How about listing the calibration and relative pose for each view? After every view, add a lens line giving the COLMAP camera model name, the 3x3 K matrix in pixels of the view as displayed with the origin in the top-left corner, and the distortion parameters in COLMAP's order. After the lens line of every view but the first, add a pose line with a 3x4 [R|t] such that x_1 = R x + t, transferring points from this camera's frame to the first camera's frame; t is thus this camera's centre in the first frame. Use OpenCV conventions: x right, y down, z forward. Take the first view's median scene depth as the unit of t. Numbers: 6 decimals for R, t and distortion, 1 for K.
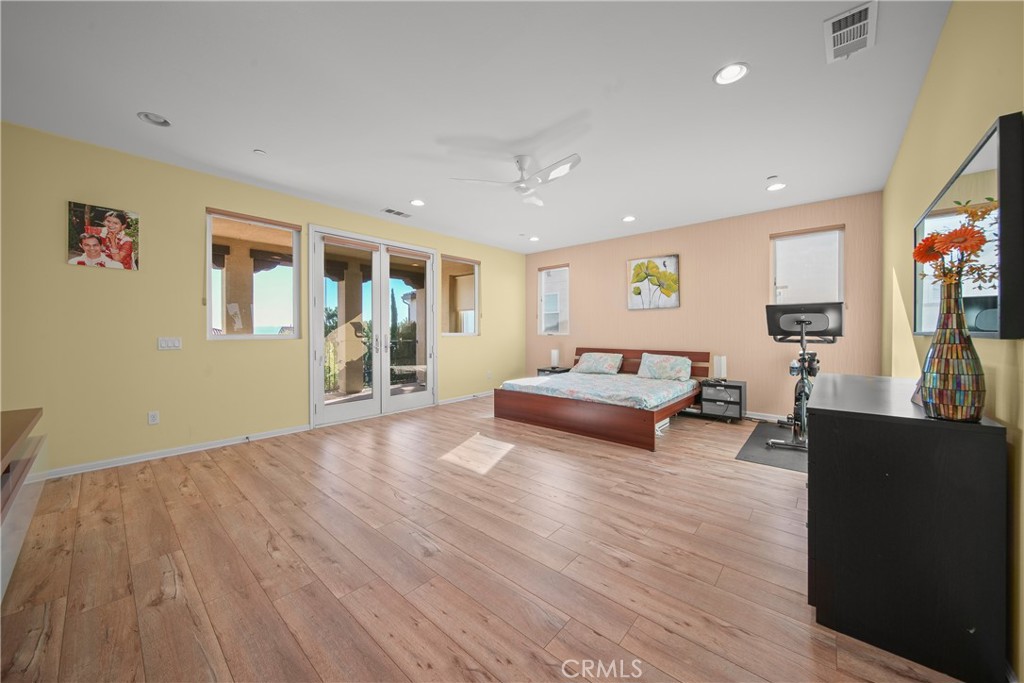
lens RADIAL K [[360.0, 0, 496.5], [0, 360.0, 331.7], [0, 0, 1]] dist [-0.000049, -0.000082]
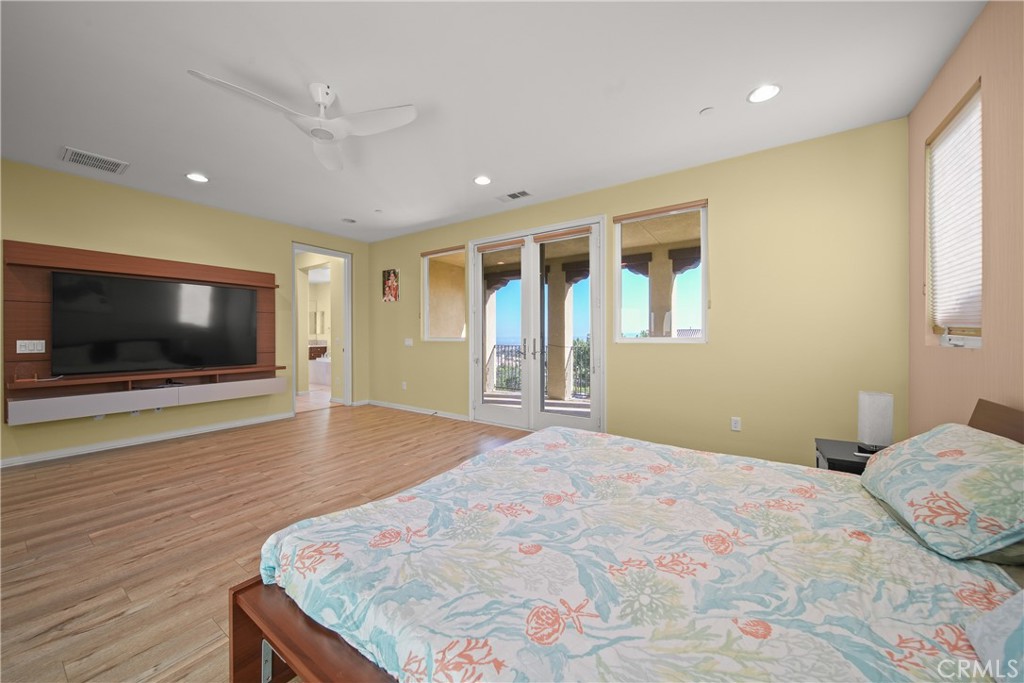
lens RADIAL K [[361.3, 0, 509.6], [0, 361.3, 338.8], [0, 0, 1]] dist [0.000187, -0.000314]
pose [[0.150207, 0.010218, -0.988602, 0.864157], [-0.001119, 0.999948, 0.010165, -0.002709], [0.988654, -0.000420, 0.150210, 1.314601]]
